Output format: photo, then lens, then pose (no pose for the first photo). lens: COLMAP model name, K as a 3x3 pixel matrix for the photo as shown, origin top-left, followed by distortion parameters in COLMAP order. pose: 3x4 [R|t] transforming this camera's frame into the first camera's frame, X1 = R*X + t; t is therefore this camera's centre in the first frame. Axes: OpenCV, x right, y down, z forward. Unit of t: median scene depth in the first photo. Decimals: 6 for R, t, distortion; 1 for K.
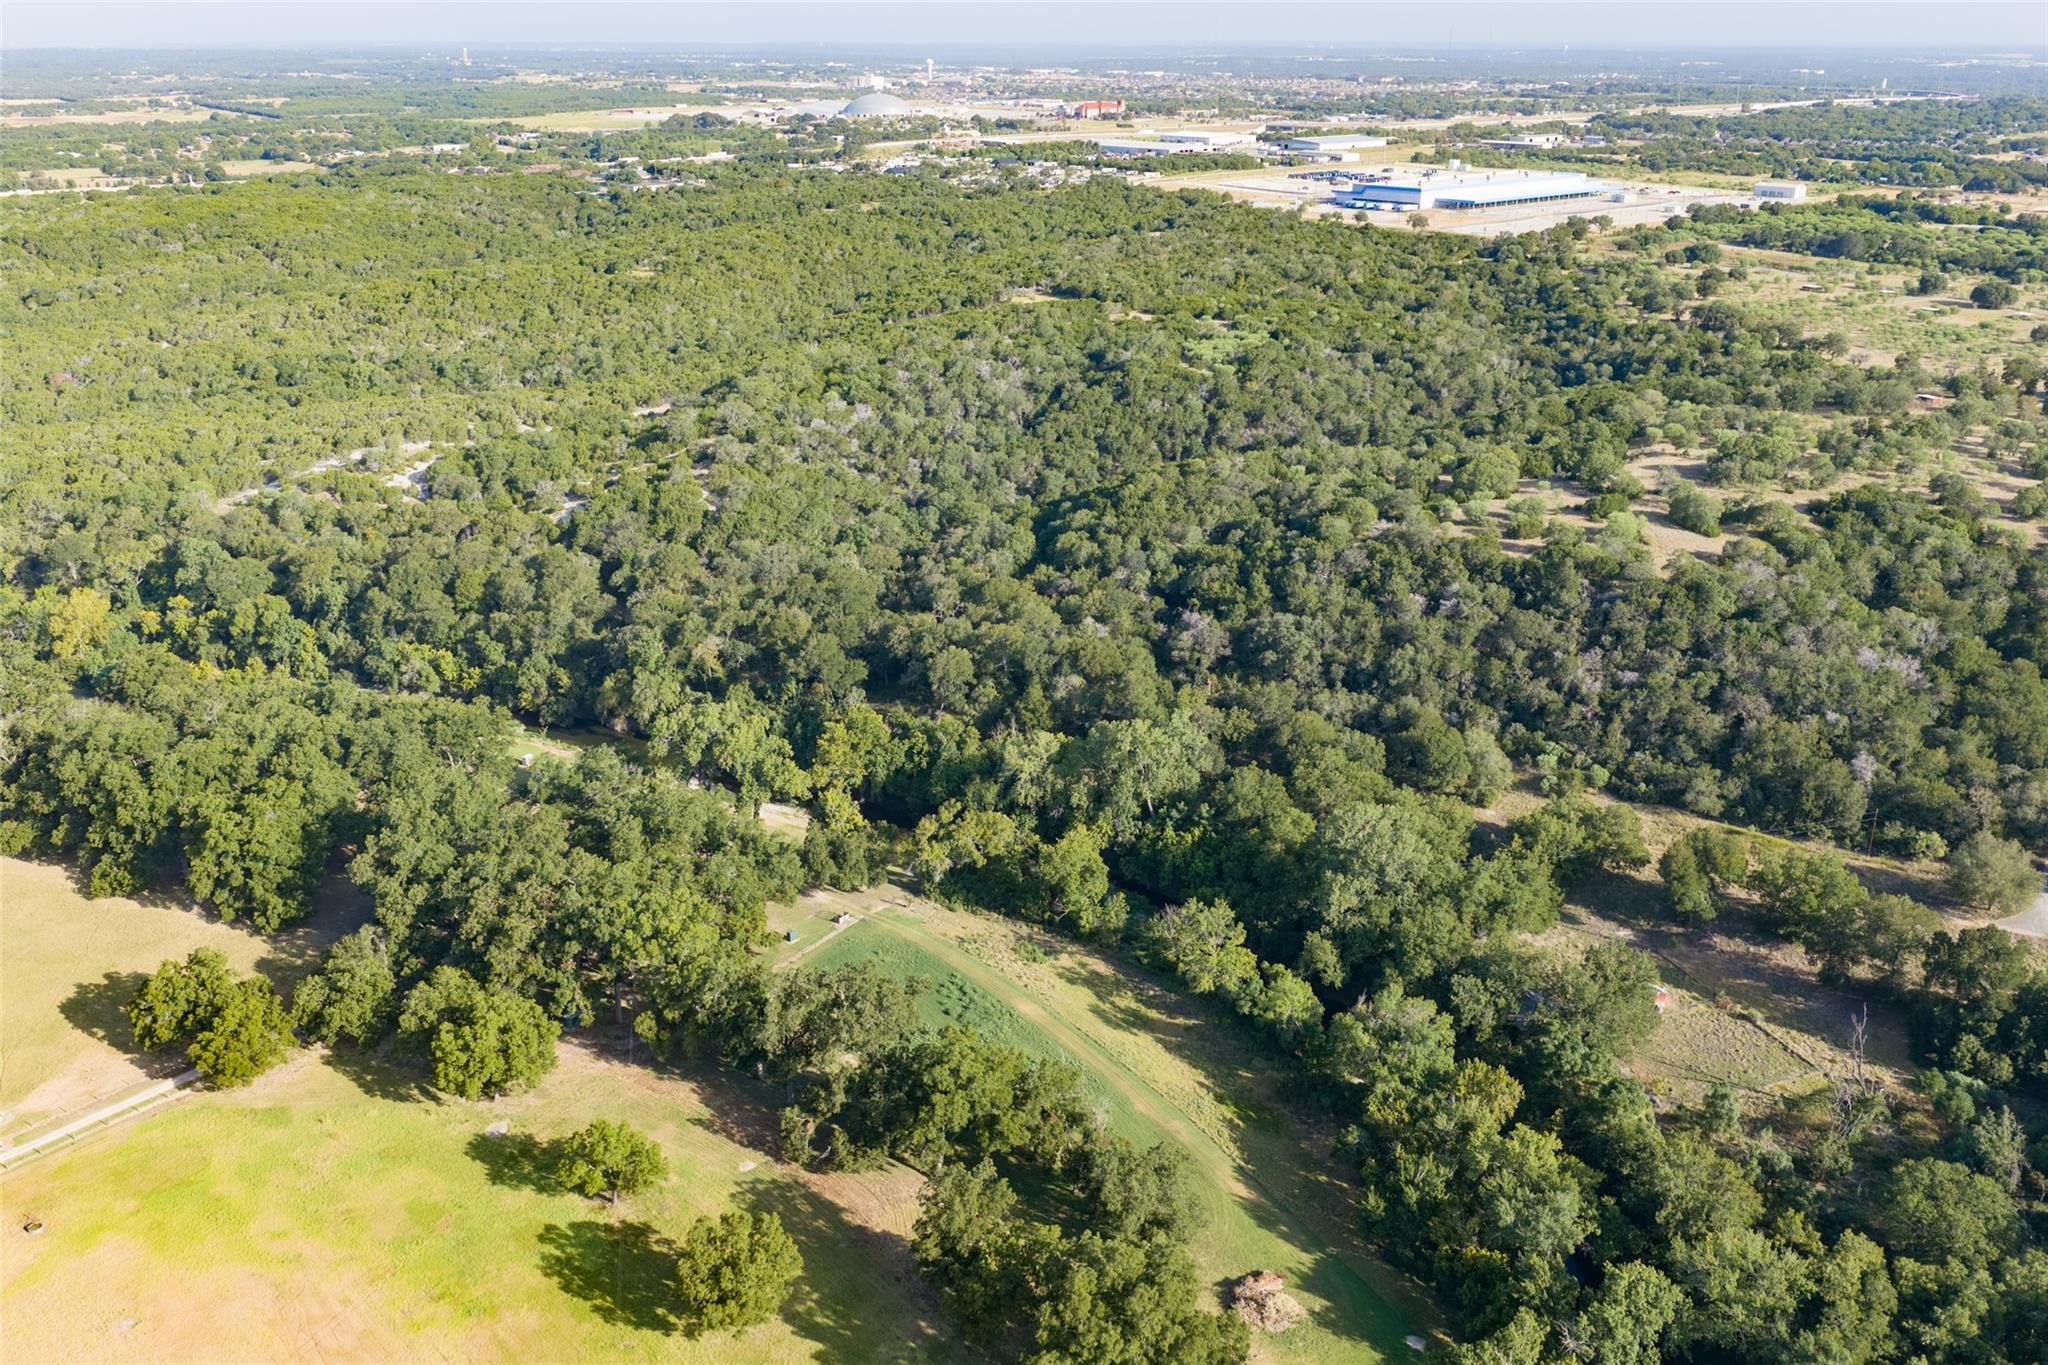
lens RADIAL K [[1724.1, 0, 1033.3], [0, 1724.1, 680.8], [0, 0, 1]] dist [0.013177, -0.014017]
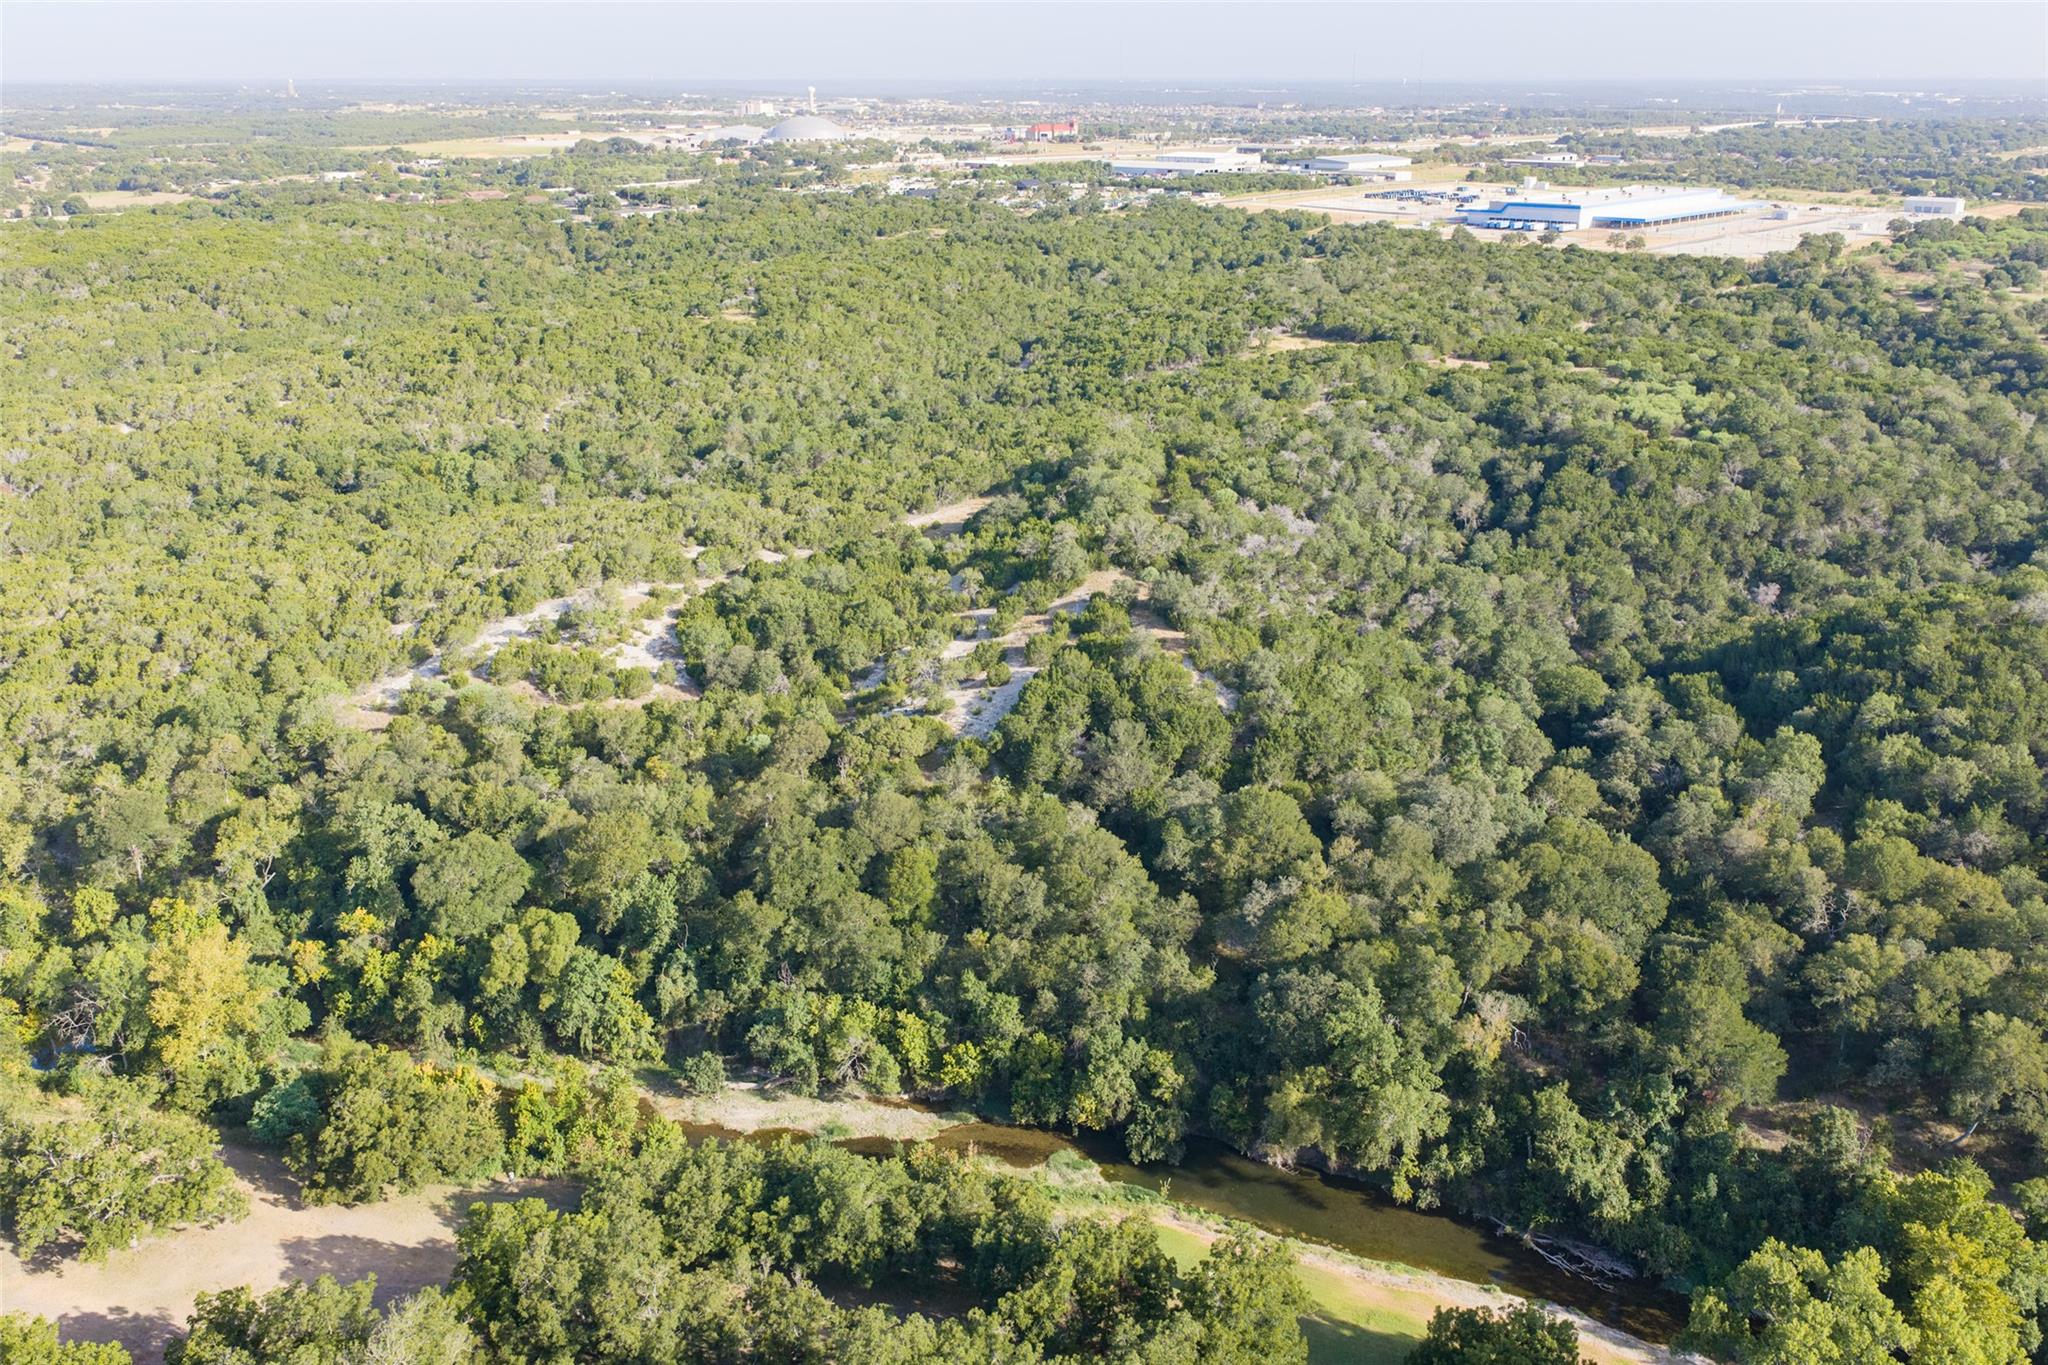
lens RADIAL K [[1718.7, 0, 1033.2], [0, 1718.7, 676.1], [0, 0, 1]] dist [0.014187, -0.020606]
pose [[0.994687, -0.035200, 0.096742, -0.335686], [0.037238, 0.999119, -0.019342, -0.107758], [-0.095976, 0.022842, 0.995122, 0.433975]]
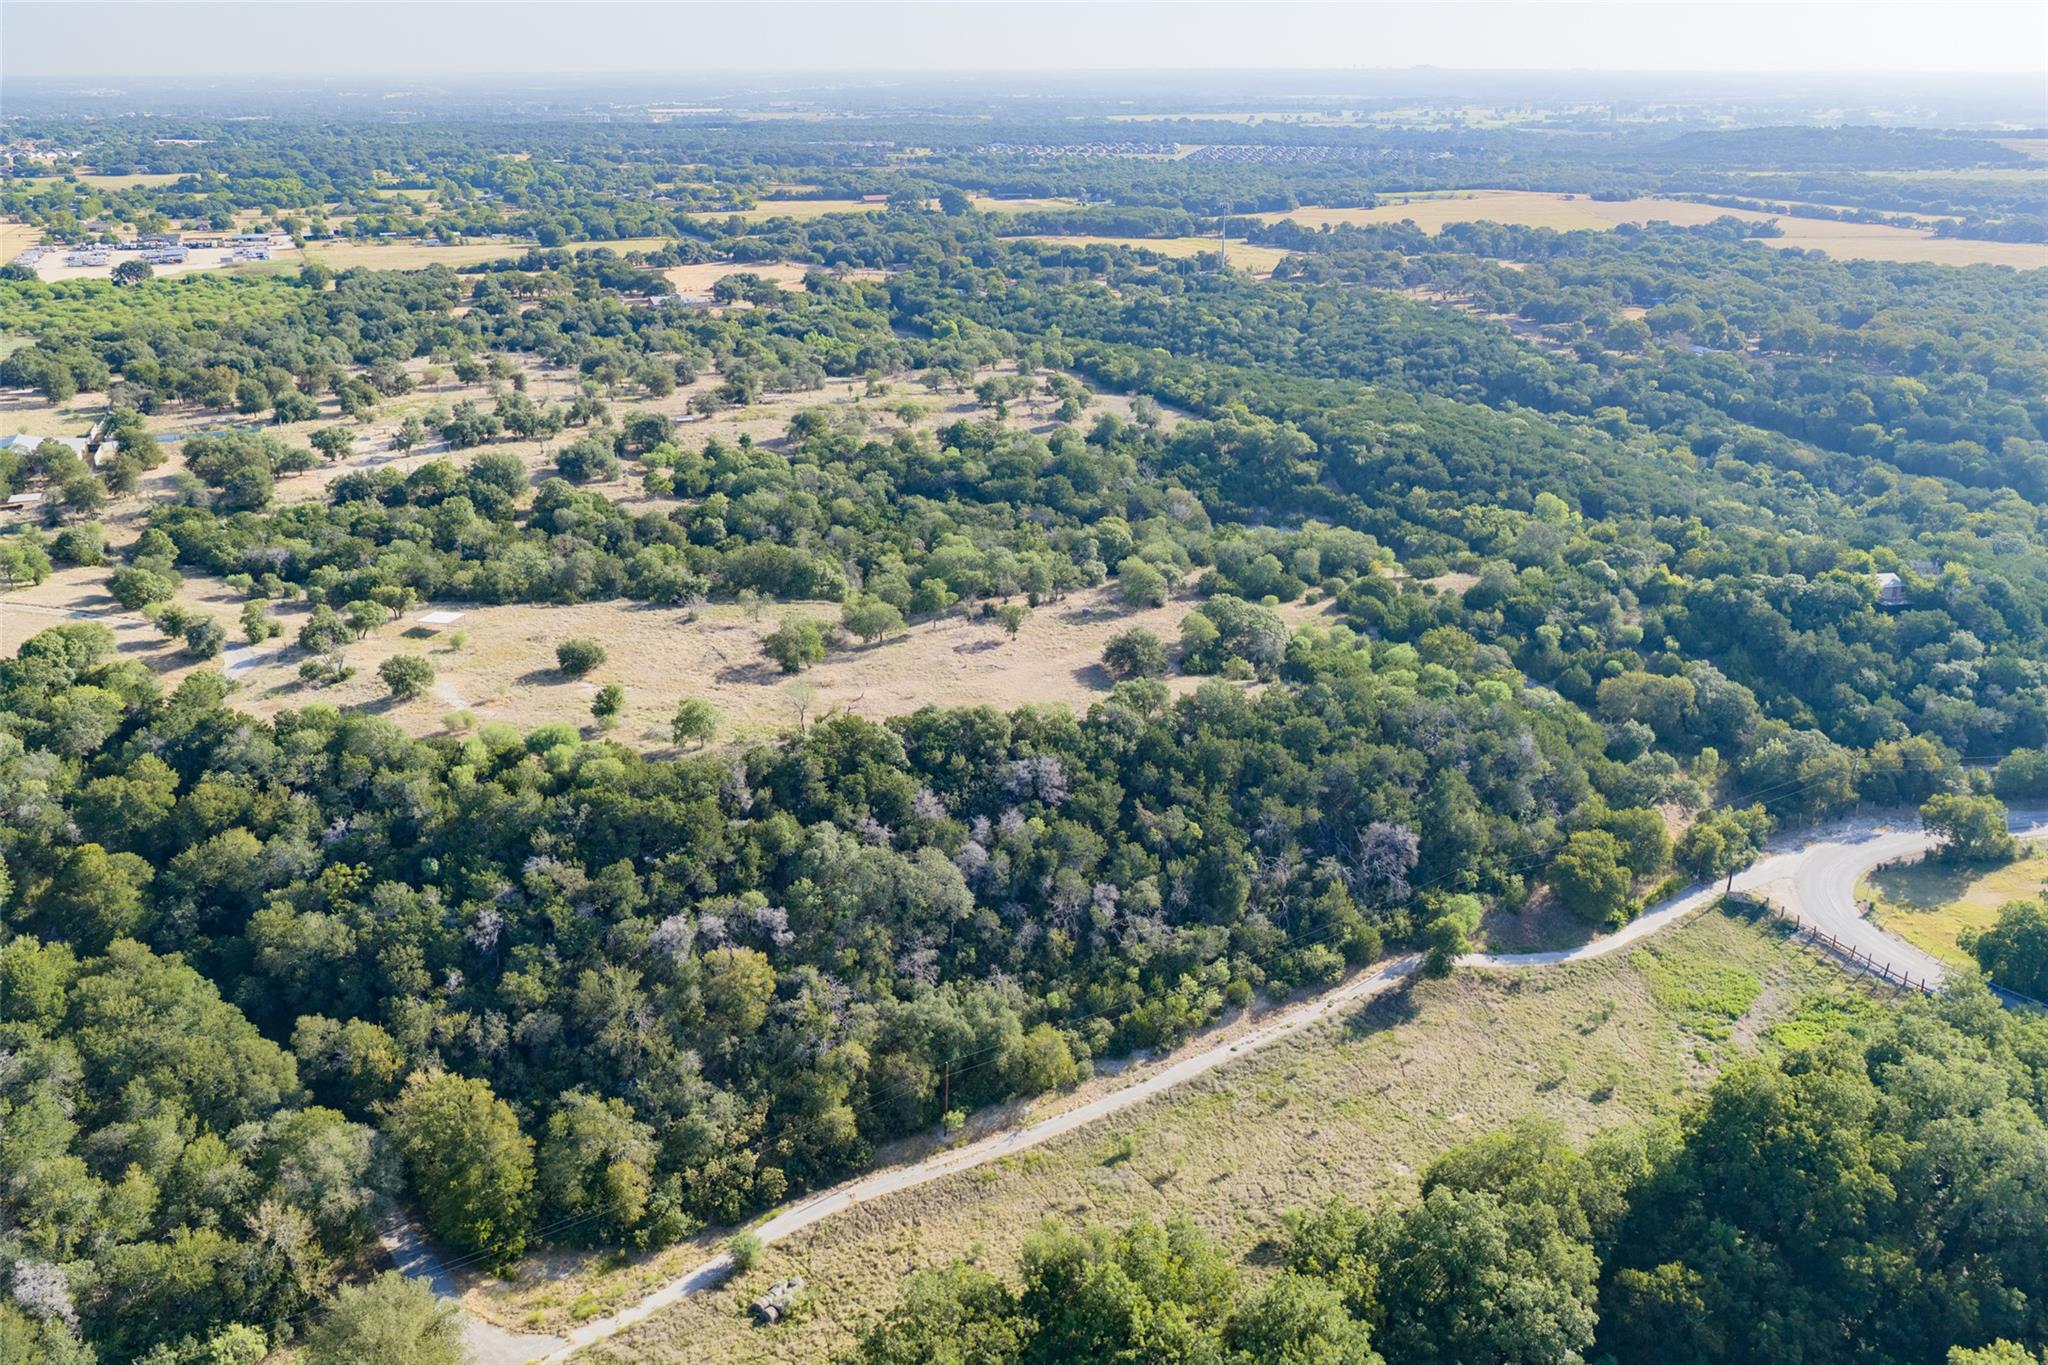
lens RADIAL K [[1708.7, 0, 1033.4], [0, 1708.7, 678.4], [0, 0, 1]] dist [0.003266, -0.009139]
pose [[0.289119, -0.323020, 0.901148, 0.119349], [0.337378, 0.915334, 0.219863, -0.094390], [-0.895872, 0.240461, 0.373620, 0.362327]]
